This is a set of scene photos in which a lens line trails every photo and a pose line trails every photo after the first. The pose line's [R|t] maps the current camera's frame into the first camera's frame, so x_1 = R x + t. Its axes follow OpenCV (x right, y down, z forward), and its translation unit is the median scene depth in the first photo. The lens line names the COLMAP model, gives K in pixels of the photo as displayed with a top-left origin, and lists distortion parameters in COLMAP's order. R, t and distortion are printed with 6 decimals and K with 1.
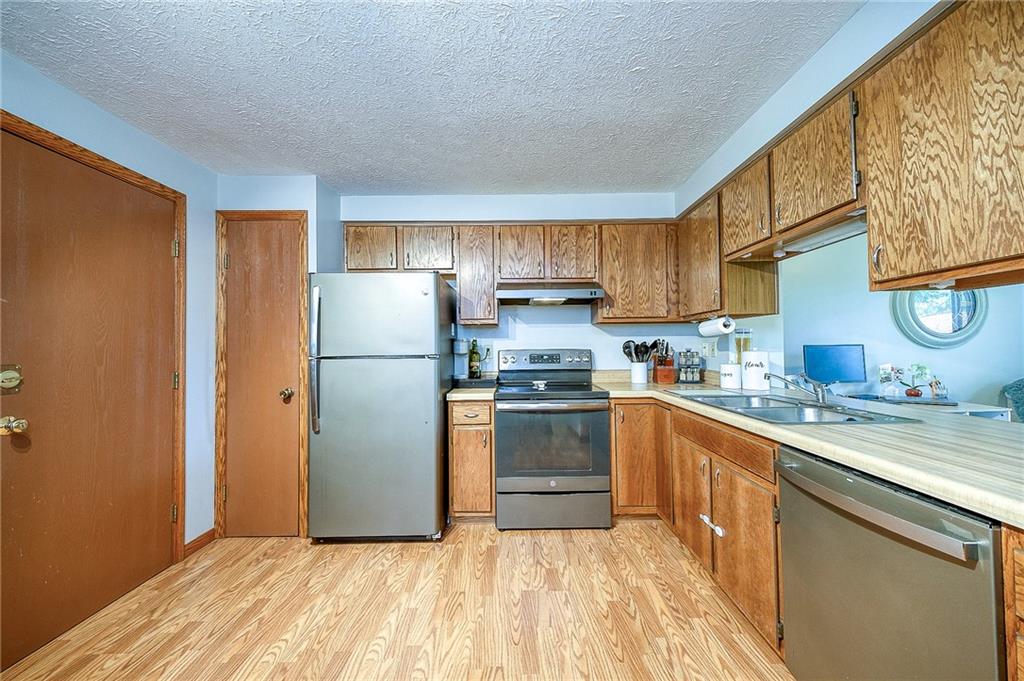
lens RADIAL K [[378.5, 0, 512.0], [0, 378.5, 340.5], [0, 0, 1]] dist [0.001010, -0.006601]
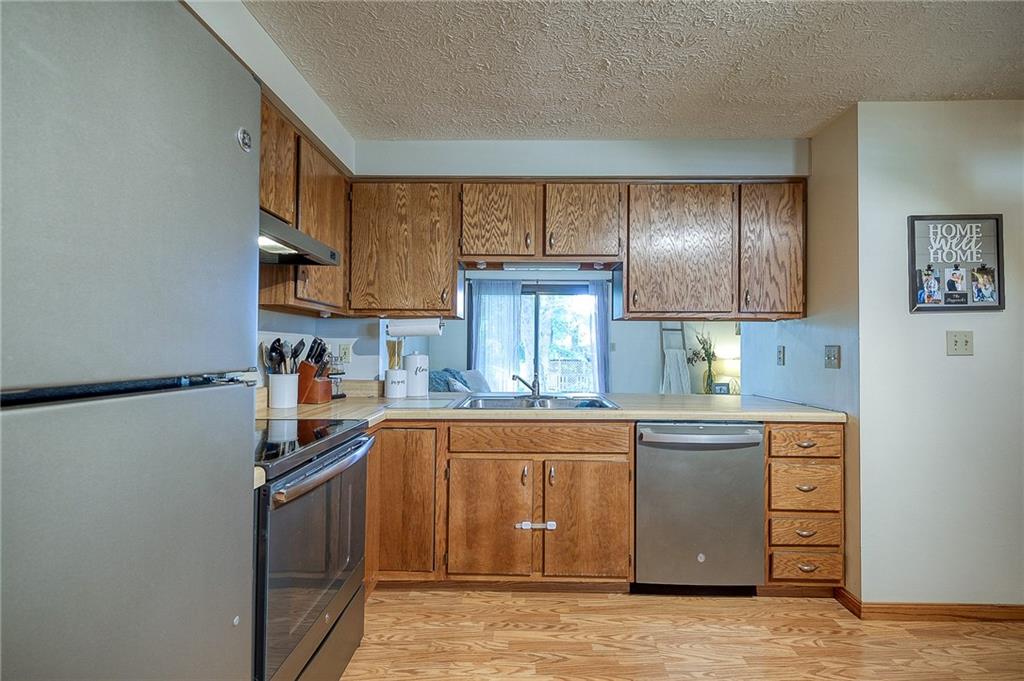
lens RADIAL K [[468.4, 0, 512.0], [0, 468.4, 340.5], [0, 0, 1]] dist [-0.000245, -0.000744]
pose [[0.003311, 0.030433, 0.999531, -0.634799], [-0.023895, 0.999254, -0.030346, 0.025381], [-0.999709, -0.023783, 0.004036, 0.913824]]
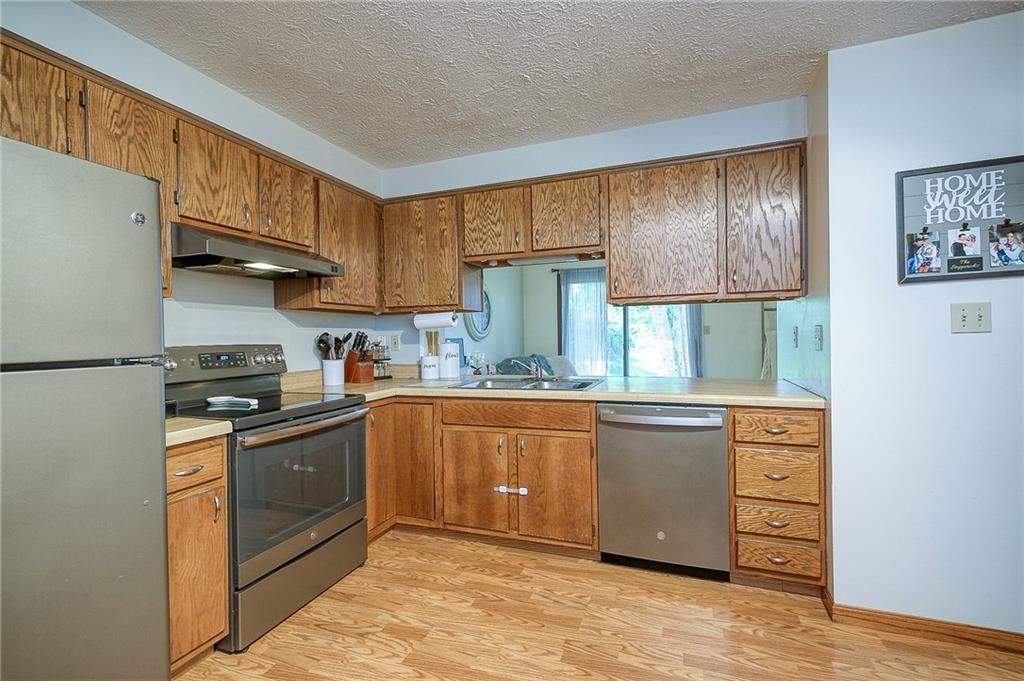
lens RADIAL K [[456.9, 0, 512.0], [0, 456.9, 340.5], [0, 0, 1]] dist [0.002163, 0.000094]
pose [[0.337326, -0.000879, 0.941388, -0.677347], [-0.003650, 0.999991, 0.002242, 0.019253], [-0.941381, -0.004193, 0.337320, 0.446942]]
